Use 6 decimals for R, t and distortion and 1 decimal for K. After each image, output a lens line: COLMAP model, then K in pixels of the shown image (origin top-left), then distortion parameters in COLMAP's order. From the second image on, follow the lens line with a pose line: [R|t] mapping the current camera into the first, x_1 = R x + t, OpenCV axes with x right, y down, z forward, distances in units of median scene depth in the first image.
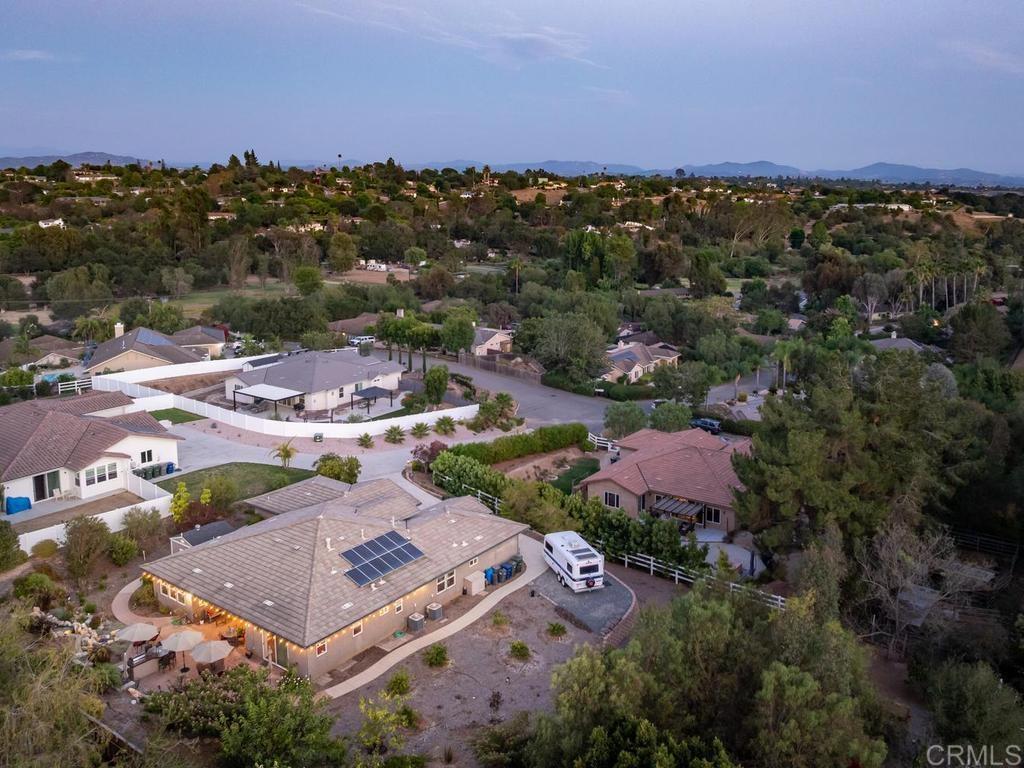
lens RADIAL K [[878.9, 0, 541.5], [0, 878.9, 286.6], [0, 0, 1]] dist [-0.018224, -0.038929]
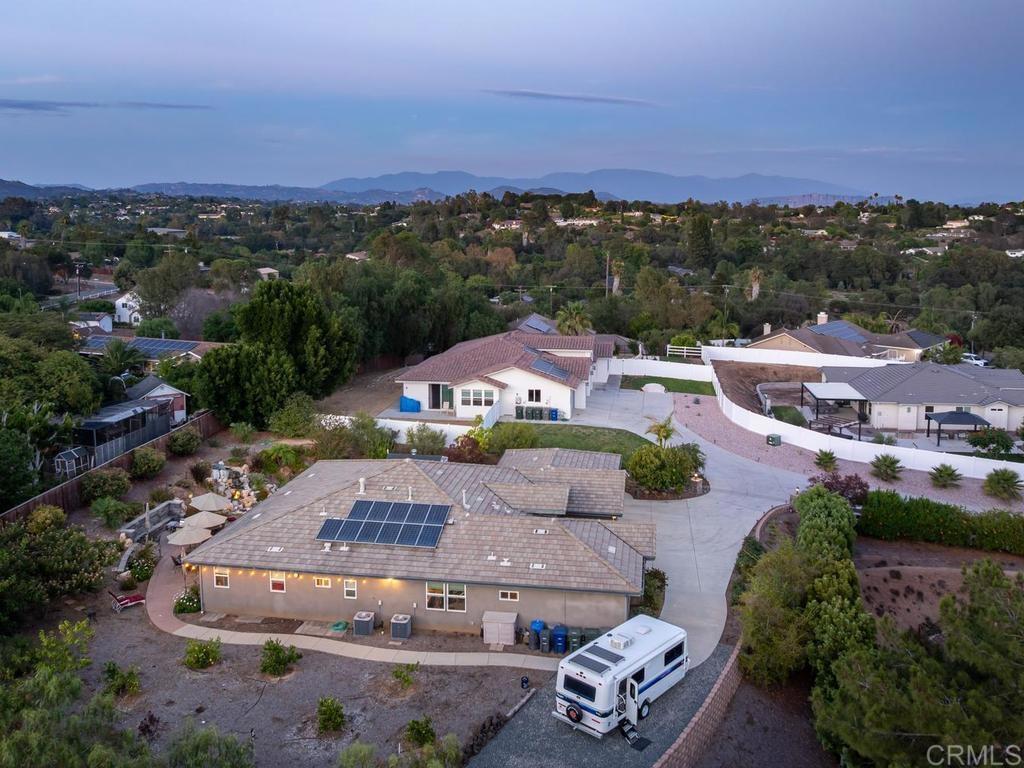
lens RADIAL K [[878.9, 0, 522.2], [0, 878.9, 305.1], [0, 0, 1]] dist [-0.018224, -0.038929]
pose [[0.447710, 0.085162, -0.890114, 0.253402], [-0.112504, 0.992909, 0.038409, 0.043931], [0.887073, 0.082946, 0.454116, 0.380282]]
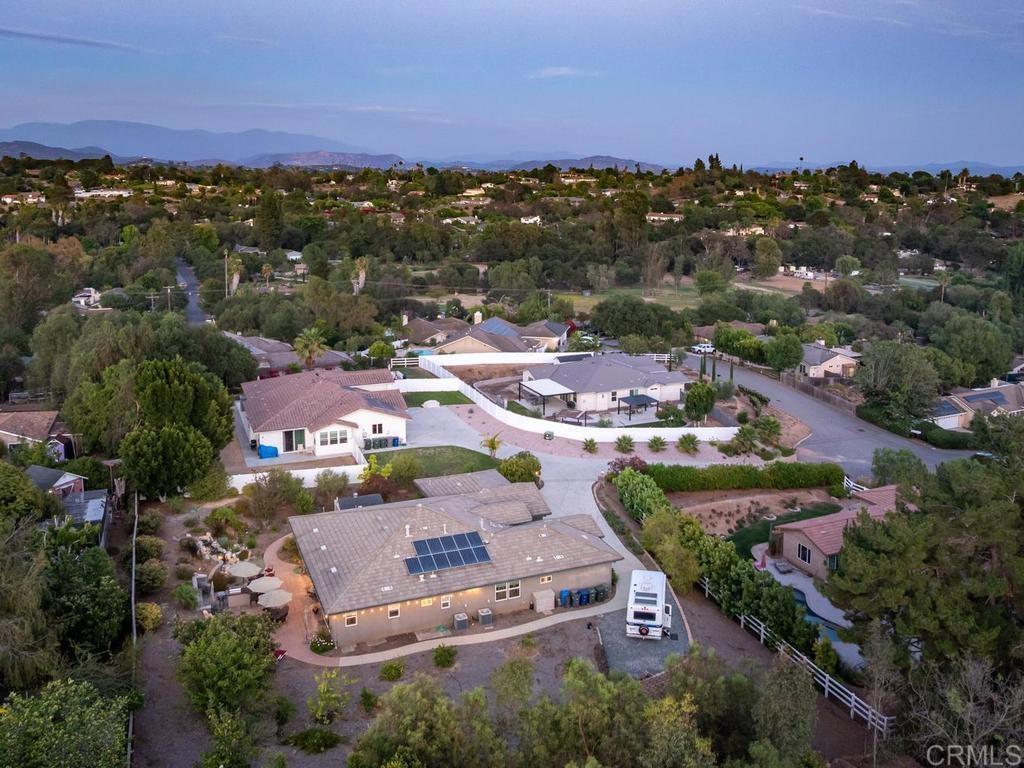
lens RADIAL K [[878.9, 0, 539.0], [0, 878.9, 283.9], [0, 0, 1]] dist [-0.018224, -0.038929]
pose [[0.855668, 0.062669, -0.513716, 0.220037], [-0.065300, 0.997782, 0.012955, -0.018680], [0.513389, 0.022461, 0.857862, 0.070701]]
